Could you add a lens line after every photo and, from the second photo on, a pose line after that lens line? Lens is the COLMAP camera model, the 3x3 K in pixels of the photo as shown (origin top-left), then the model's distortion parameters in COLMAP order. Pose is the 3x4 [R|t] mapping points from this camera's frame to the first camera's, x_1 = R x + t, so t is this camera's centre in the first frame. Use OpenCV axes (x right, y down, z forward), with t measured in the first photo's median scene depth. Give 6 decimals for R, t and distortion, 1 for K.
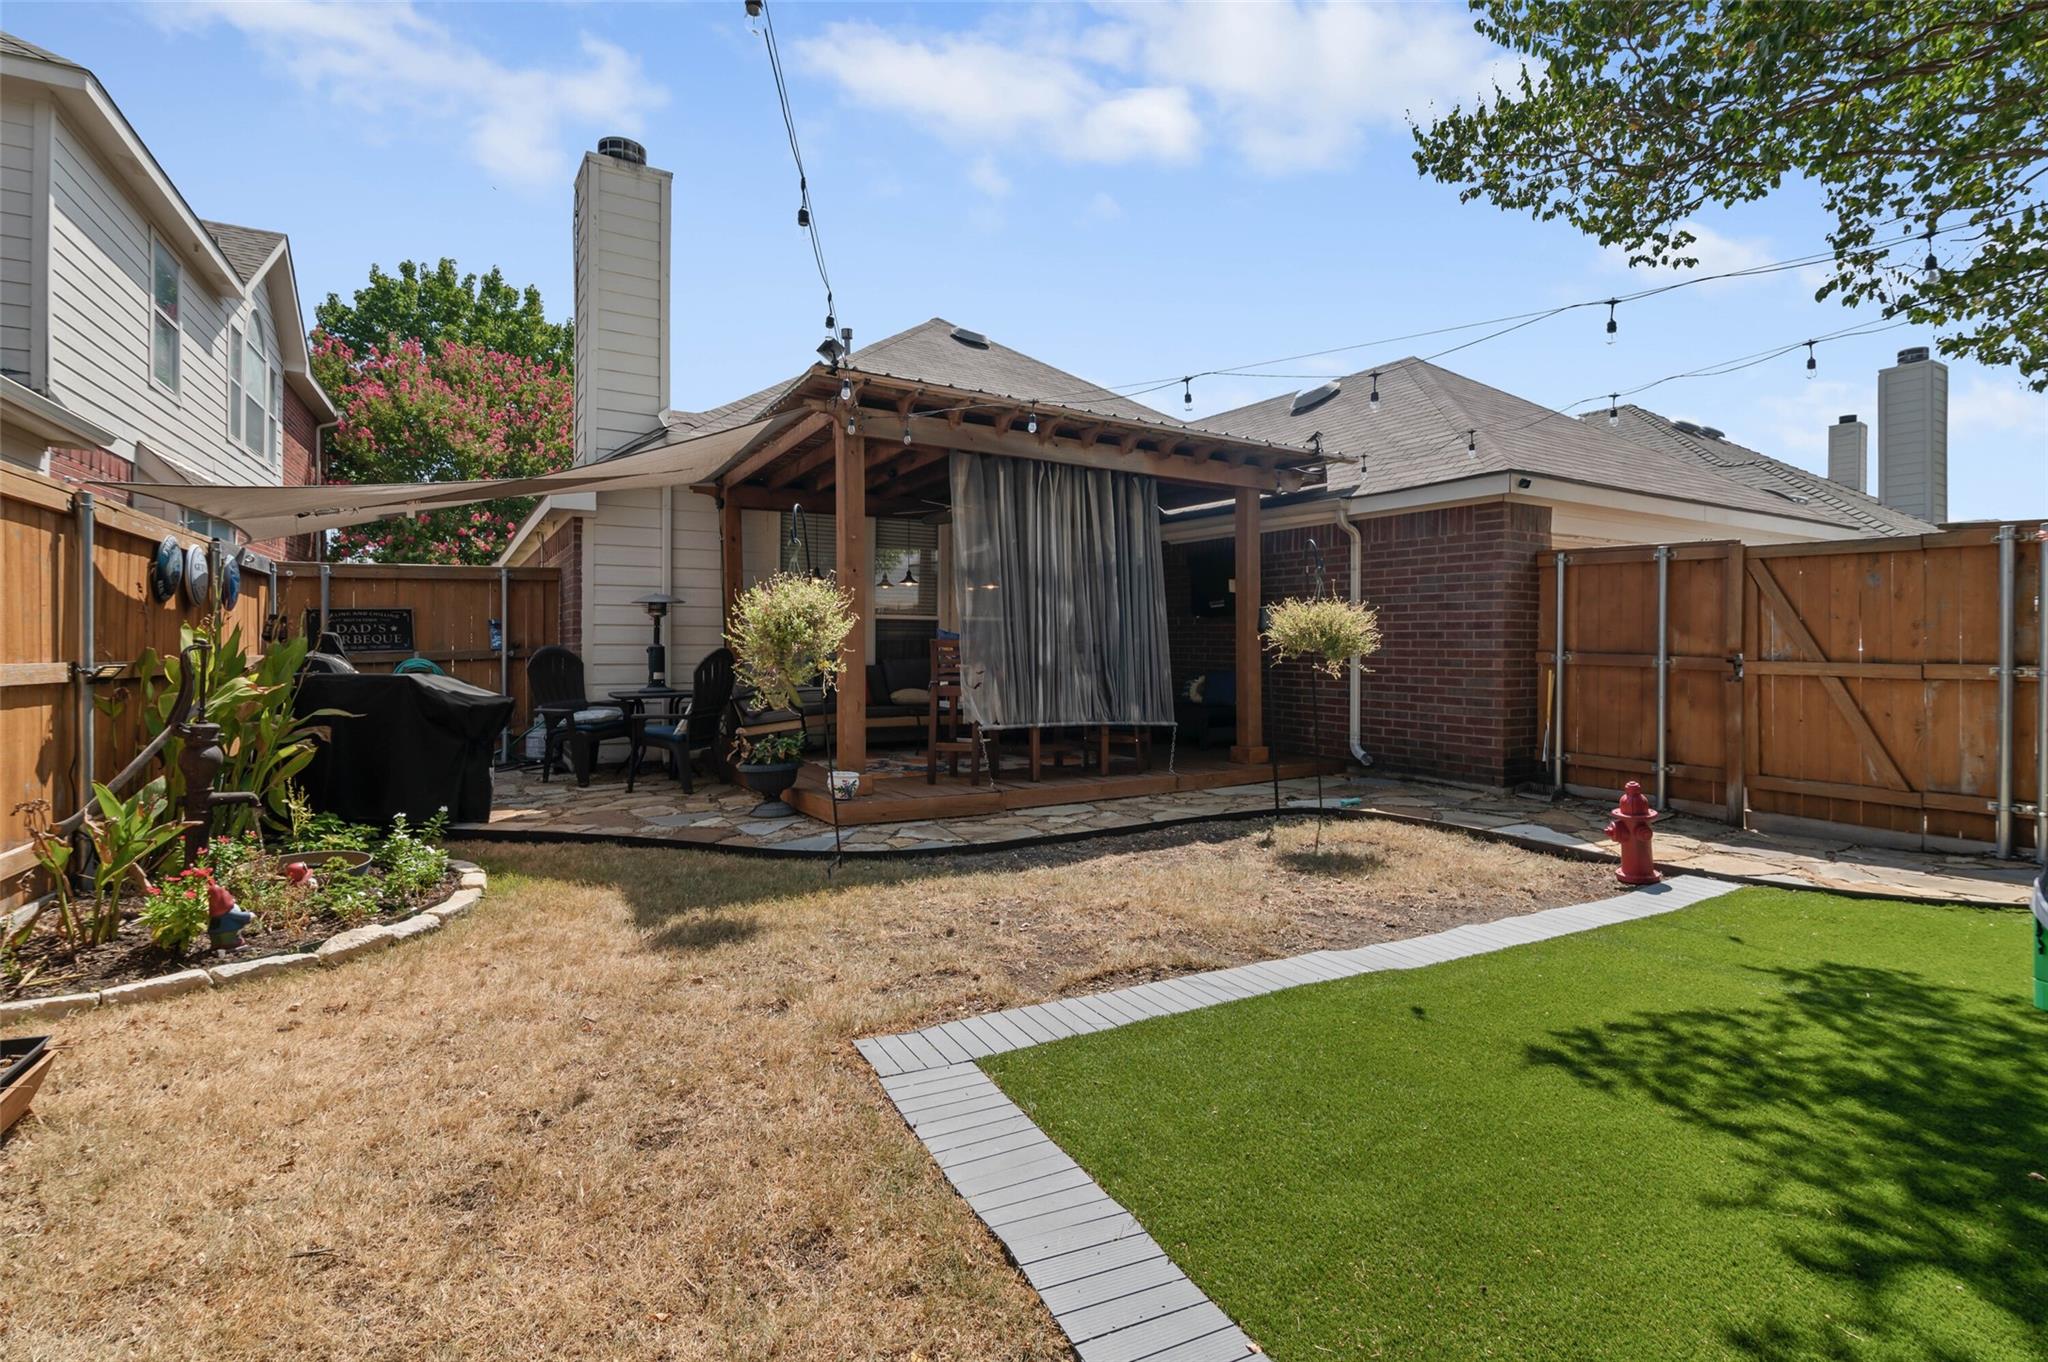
lens RADIAL K [[941.2, 0, 1018.8], [0, 941.2, 662.5], [0, 0, 1]] dist [-0.012833, 0.002231]
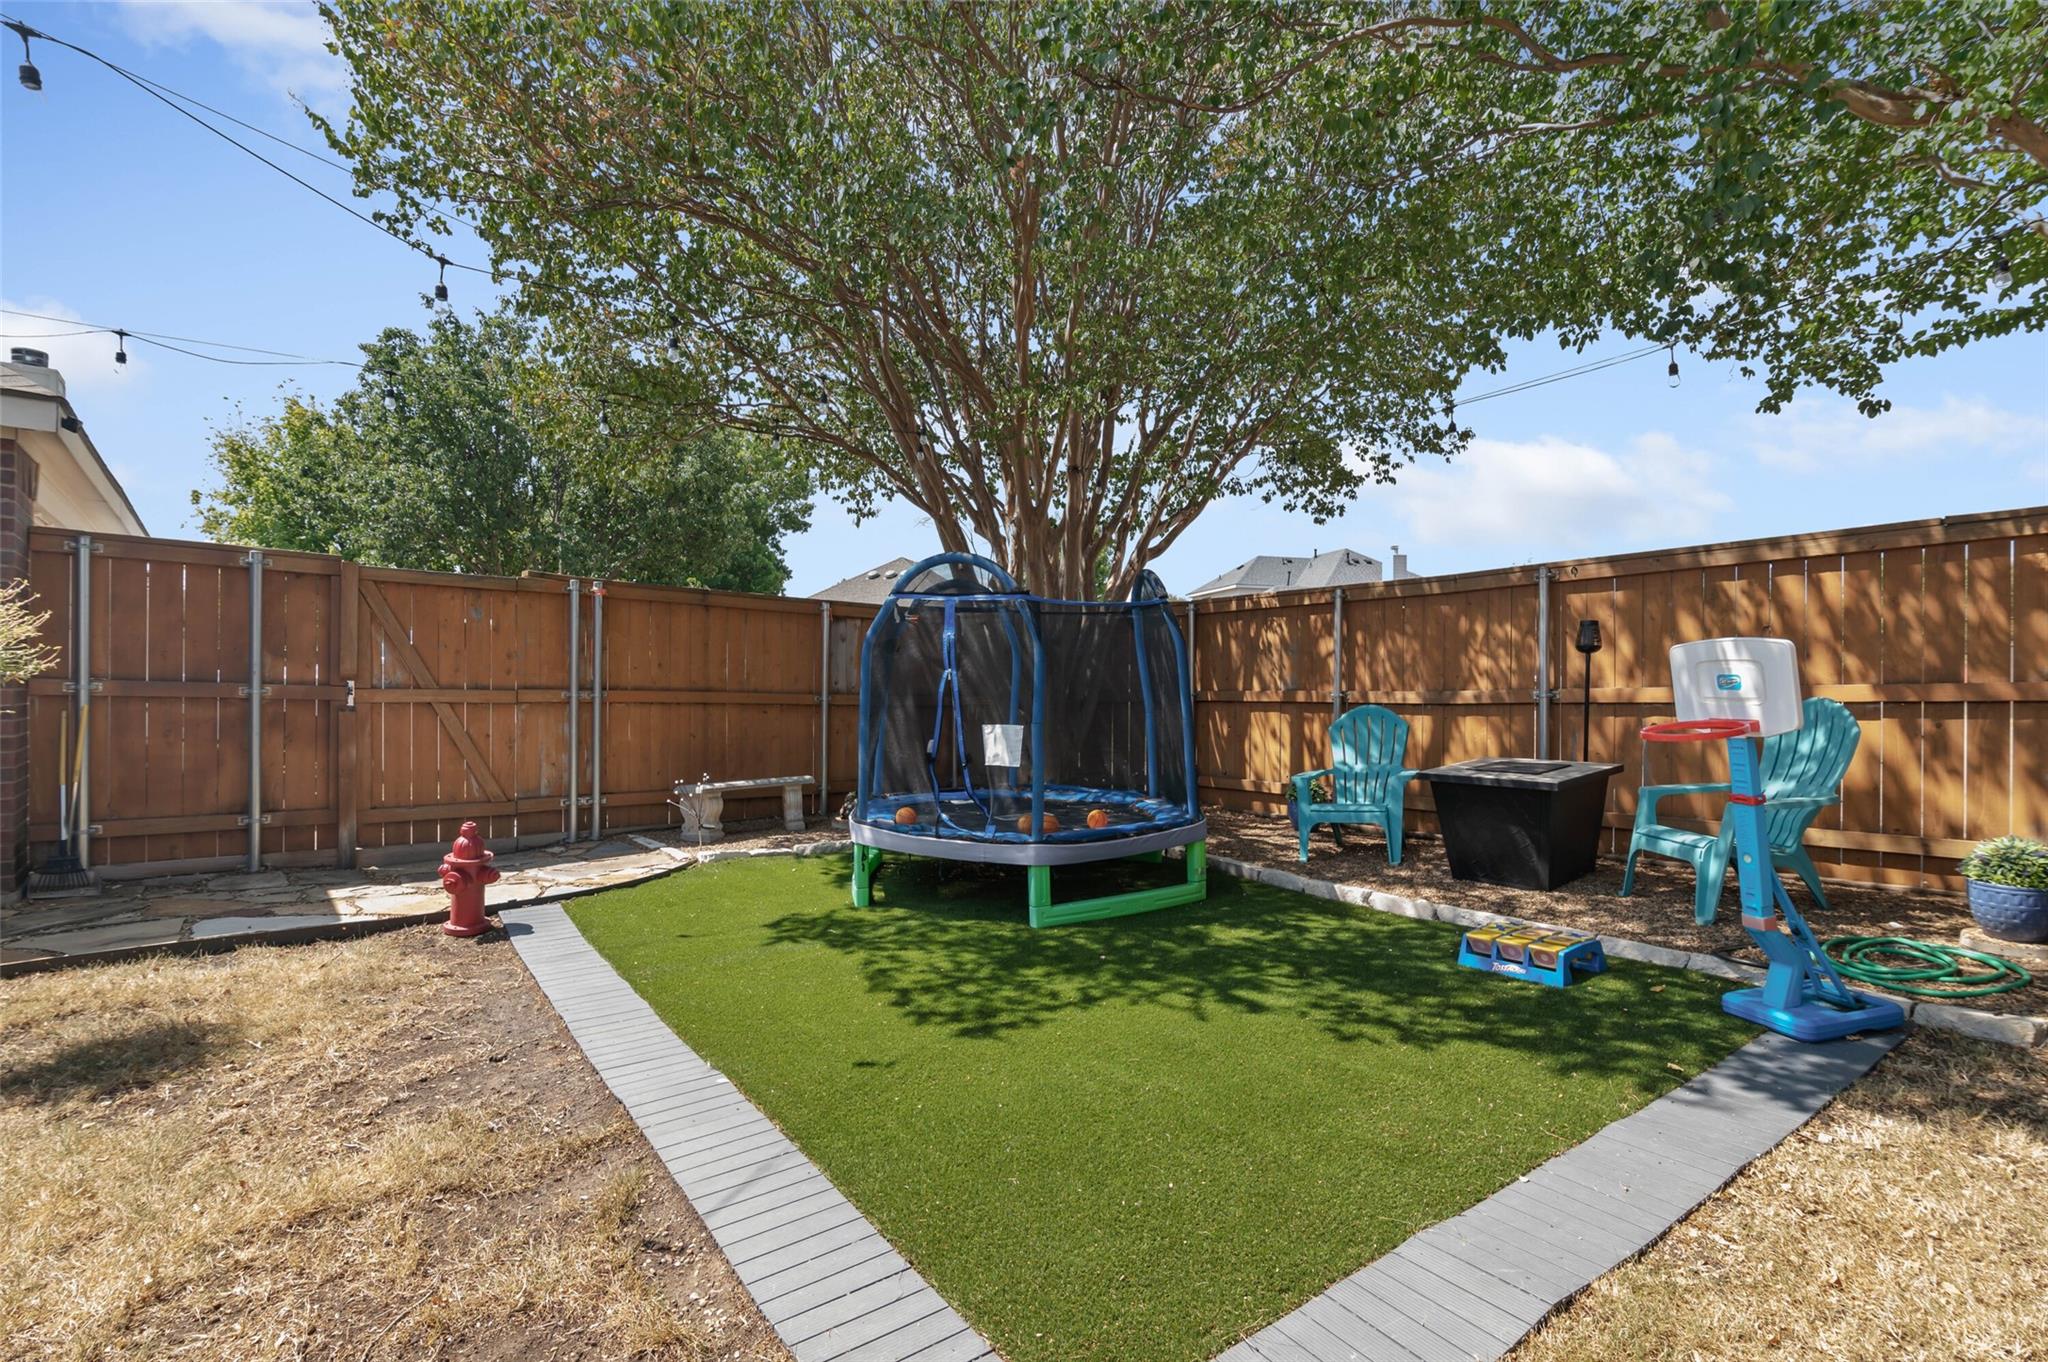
lens RADIAL K [[941.2, 0, 1023.8], [0, 941.2, 683.8], [0, 0, 1]] dist [-0.012833, 0.002231]
pose [[-0.165010, -0.002254, 0.986289, -0.554589], [0.010009, 0.999942, 0.003960, -0.008116], [-0.986241, 0.010525, -0.164978, 1.077396]]
